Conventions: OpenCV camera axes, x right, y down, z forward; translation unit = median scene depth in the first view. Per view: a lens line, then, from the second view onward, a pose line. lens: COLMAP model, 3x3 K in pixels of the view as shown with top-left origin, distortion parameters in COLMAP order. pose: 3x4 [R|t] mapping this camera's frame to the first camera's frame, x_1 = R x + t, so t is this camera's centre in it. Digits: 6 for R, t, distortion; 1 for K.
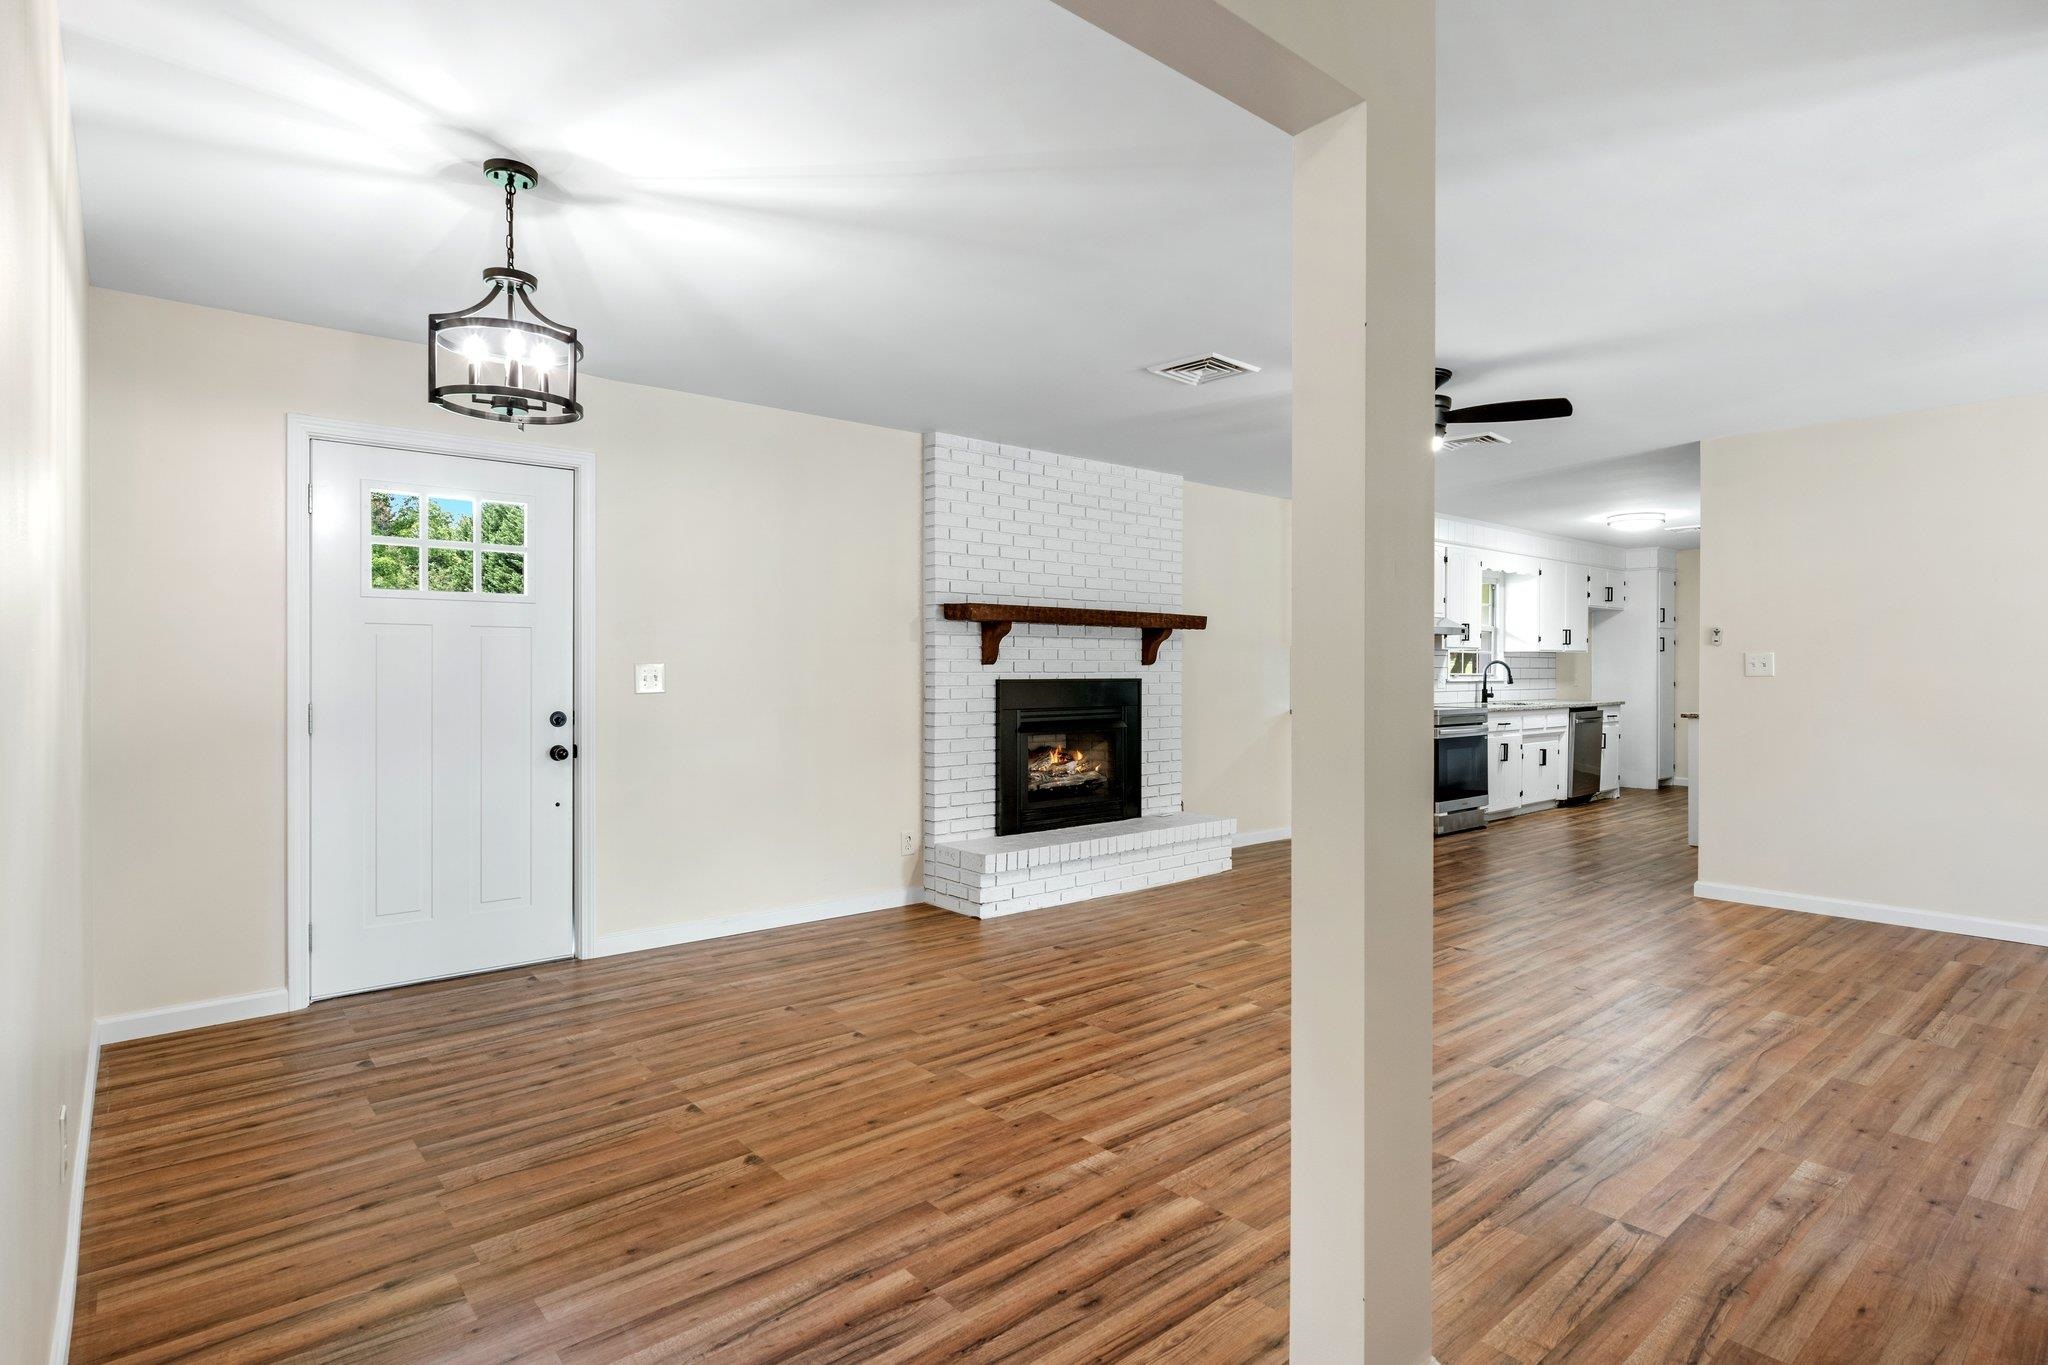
lens RADIAL K [[1043.3, 0, 1027.4], [0, 1043.3, 679.5], [0, 0, 1]] dist [-0.005137, -0.001055]
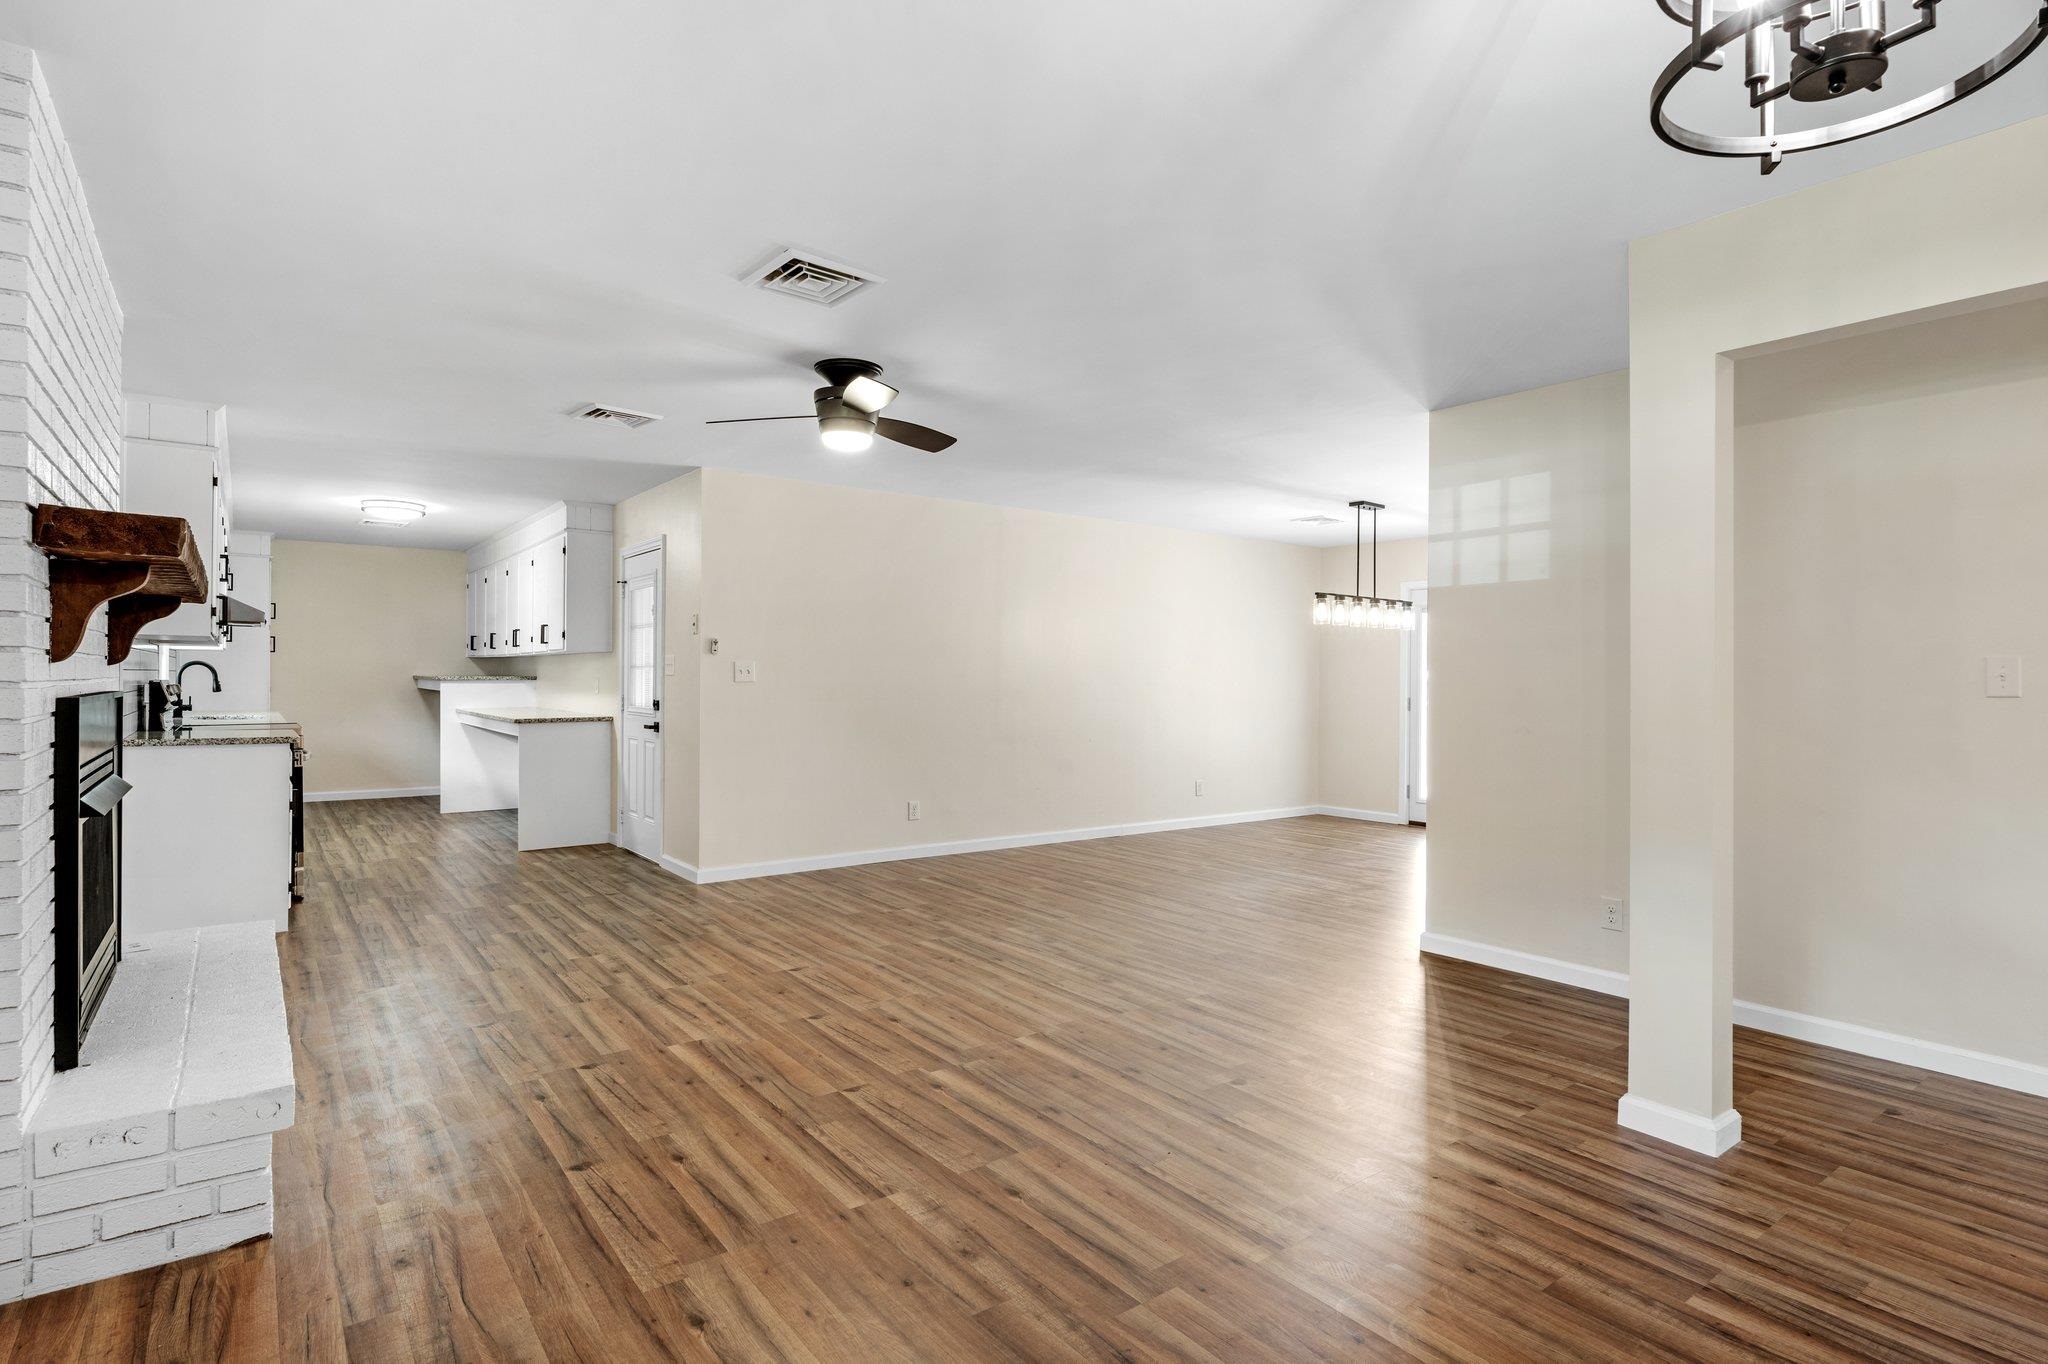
lens RADIAL K [[1043.3, 0, 1022.3], [0, 1043.3, 675.7], [0, 0, 1]] dist [-0.005137, -0.001055]
pose [[0.060589, 0.000570, 0.998163, -0.652636], [0.004434, 0.999990, -0.000840, -0.011146], [-0.998153, 0.004477, 0.060586, 0.905912]]
